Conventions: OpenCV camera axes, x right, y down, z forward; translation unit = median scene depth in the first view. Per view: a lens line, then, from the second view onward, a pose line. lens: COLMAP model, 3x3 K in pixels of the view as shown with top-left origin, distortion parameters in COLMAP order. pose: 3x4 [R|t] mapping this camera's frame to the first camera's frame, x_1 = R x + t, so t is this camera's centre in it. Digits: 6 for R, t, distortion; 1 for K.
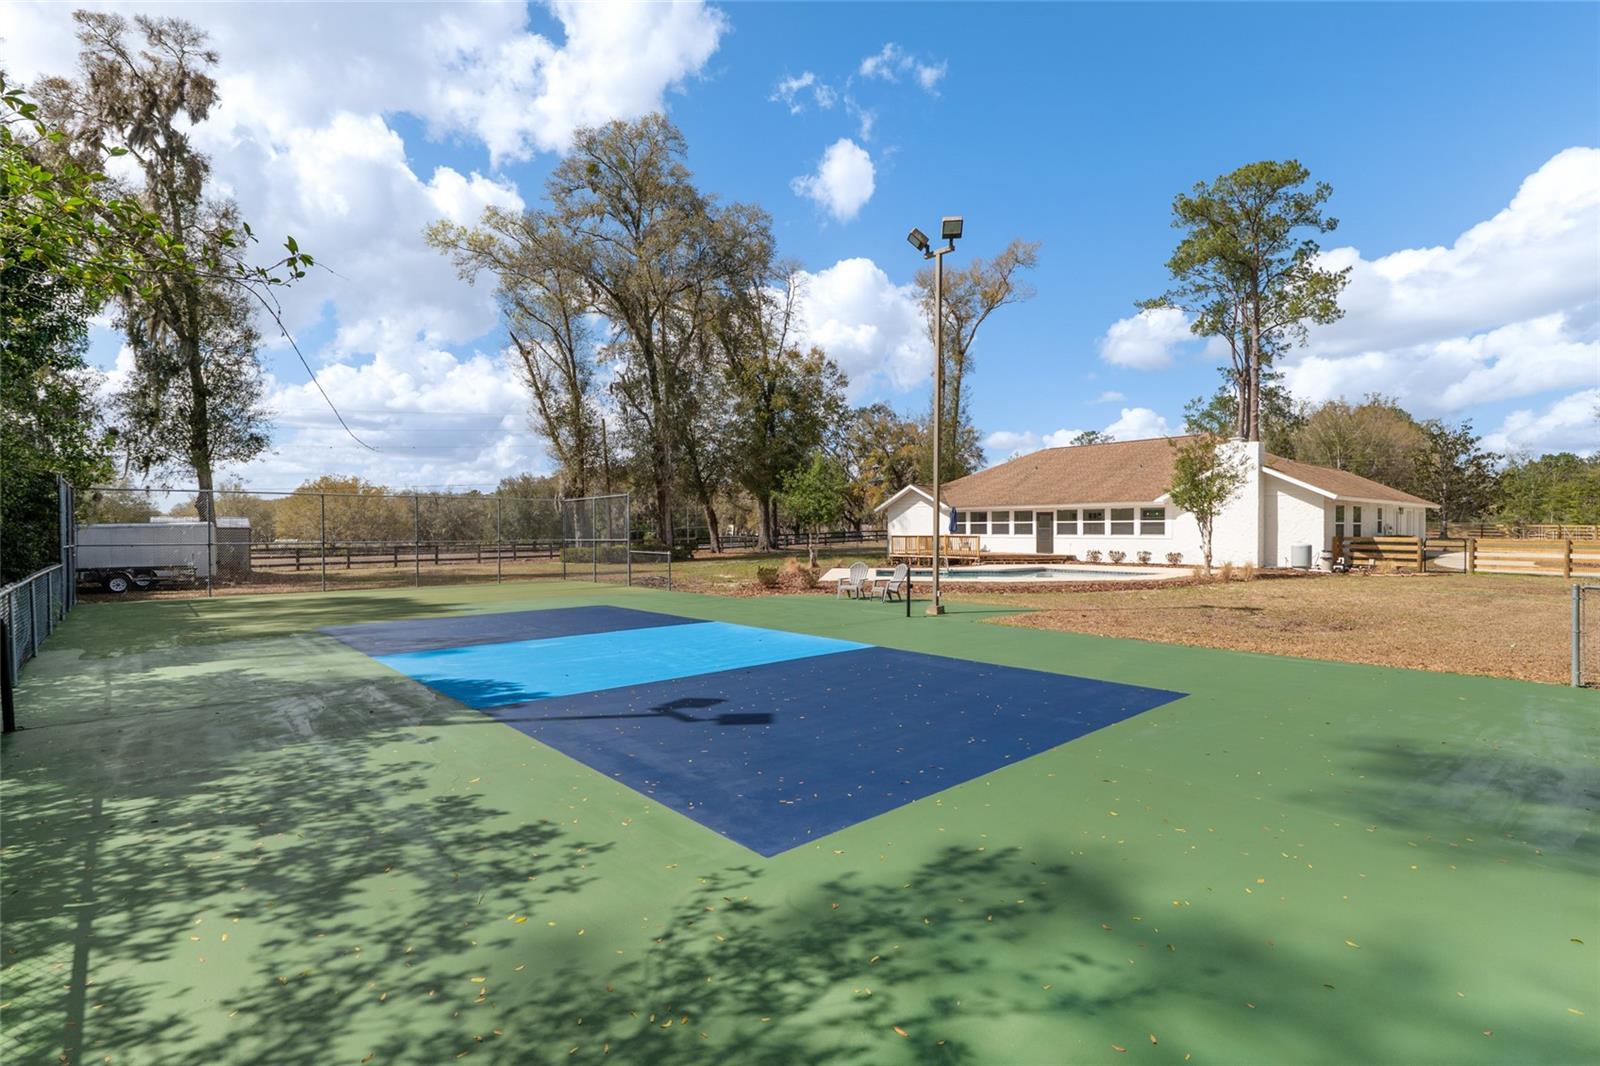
lens RADIAL K [[738.3, 0, 800.0], [0, 738.3, 533.0], [0, 0, 1]] dist [0.024016, -0.000398]
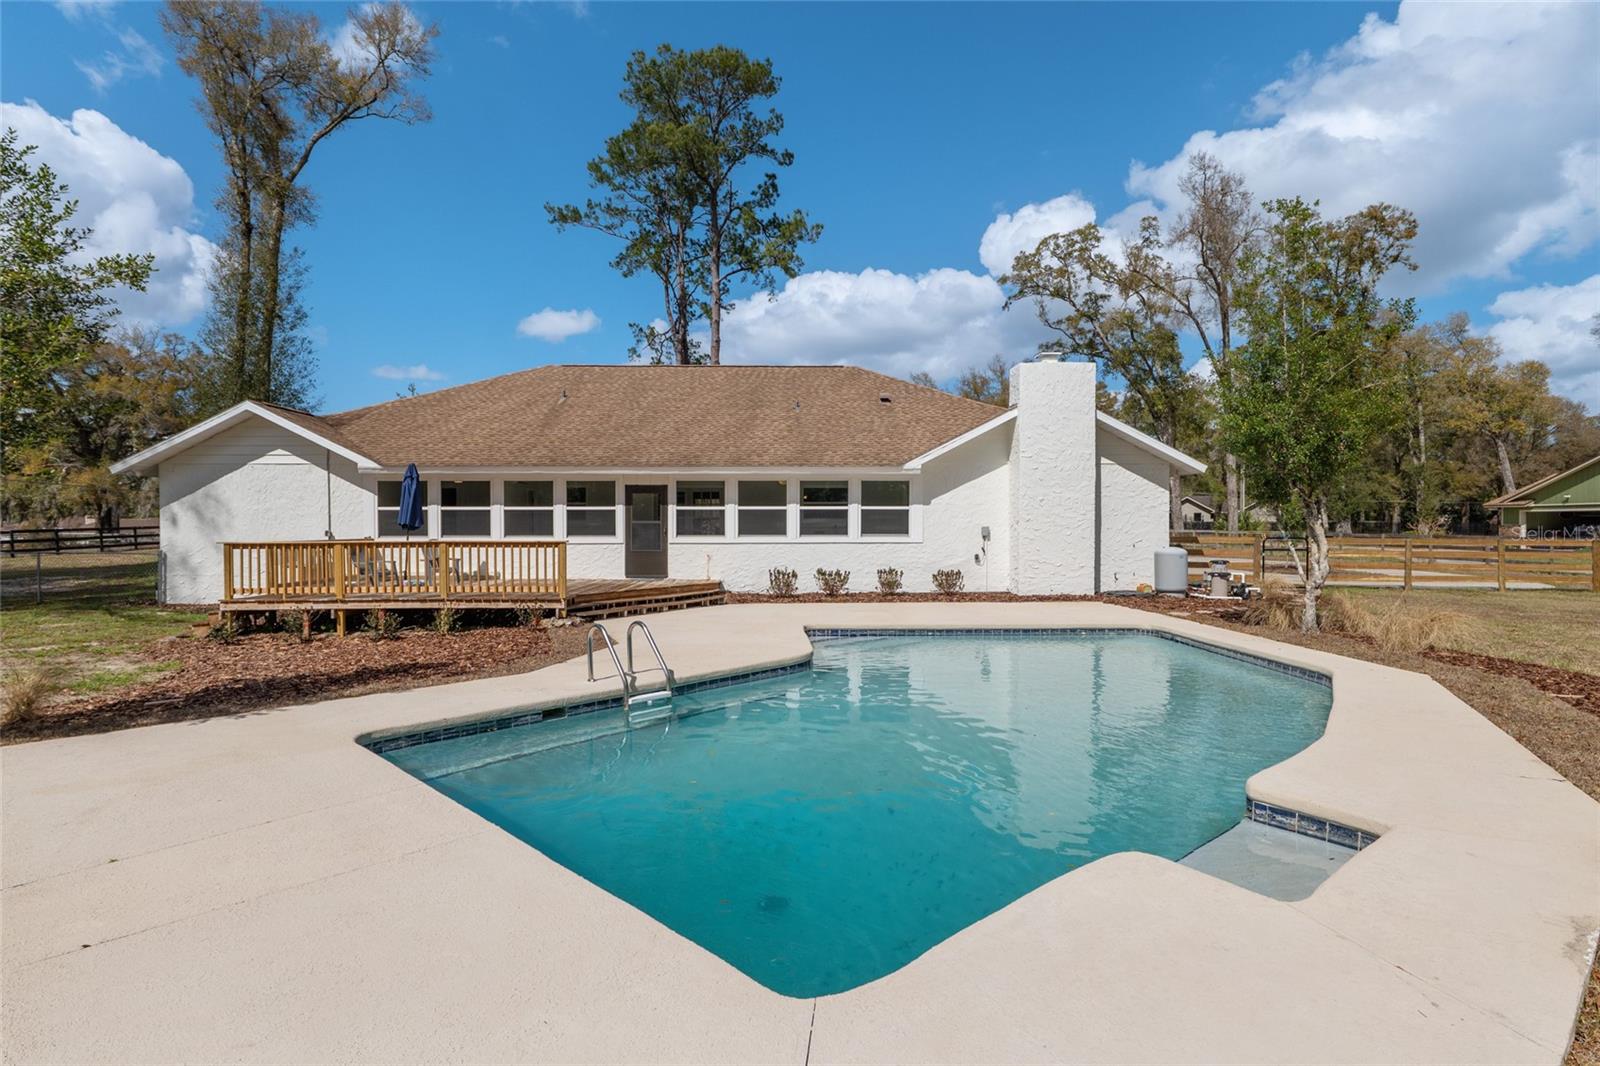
lens RADIAL K [[818.0, 0, 800.0], [0, 818.0, 533.0], [0, 0, 1]] dist [0.001304, -0.001894]
pose [[0.640199, -0.006230, 0.768184, 0.014451], [0.004110, 0.999981, 0.004685, -0.001604], [-0.768198, 0.000158, 0.640212, 0.597696]]
